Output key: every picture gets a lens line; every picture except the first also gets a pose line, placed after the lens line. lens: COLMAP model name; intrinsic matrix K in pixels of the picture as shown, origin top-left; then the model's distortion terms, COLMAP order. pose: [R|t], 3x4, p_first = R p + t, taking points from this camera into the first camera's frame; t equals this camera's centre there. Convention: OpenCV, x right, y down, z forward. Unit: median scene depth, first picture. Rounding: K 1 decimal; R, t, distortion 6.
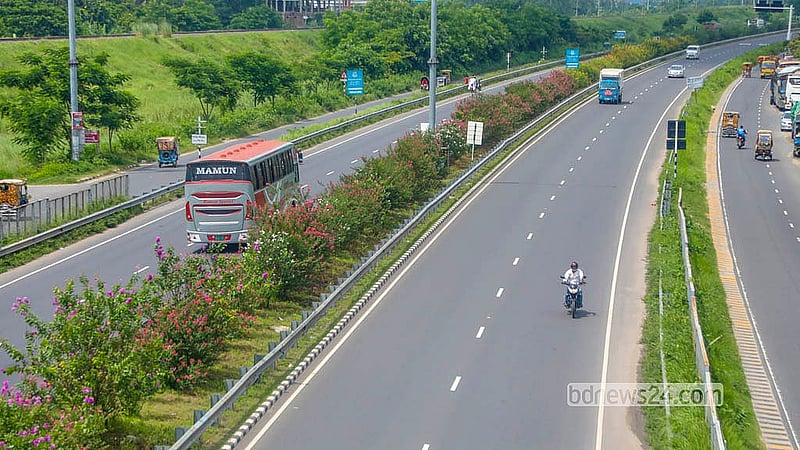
lens RADIAL K [[601.9, 0, 400.0], [0, 601.9, 225.0], [0, 0, 1]] dist [0.045418, -0.003478]
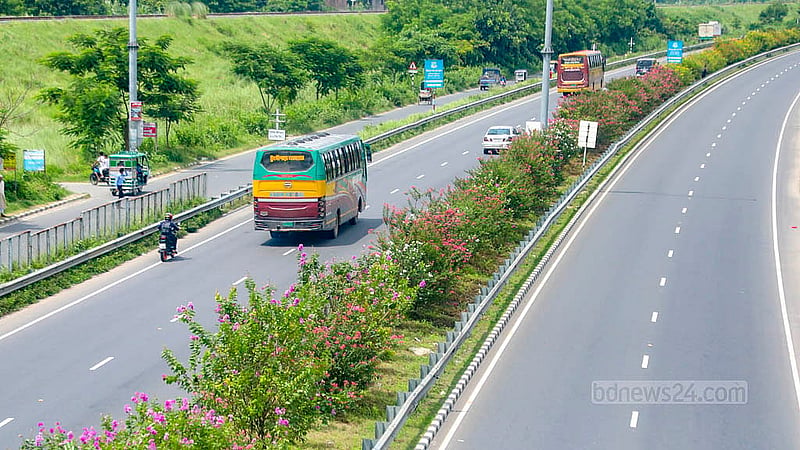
lens RADIAL K [[704.5, 0, 400.0], [0, 704.5, 225.0], [0, 0, 1]] dist [0.048031, -0.003833]
pose [[0.999699, 0.023178, -0.008091, -0.132517], [-0.023376, 0.999406, -0.025330, 0.009791], [0.007499, 0.025512, 0.999646, -0.014698]]
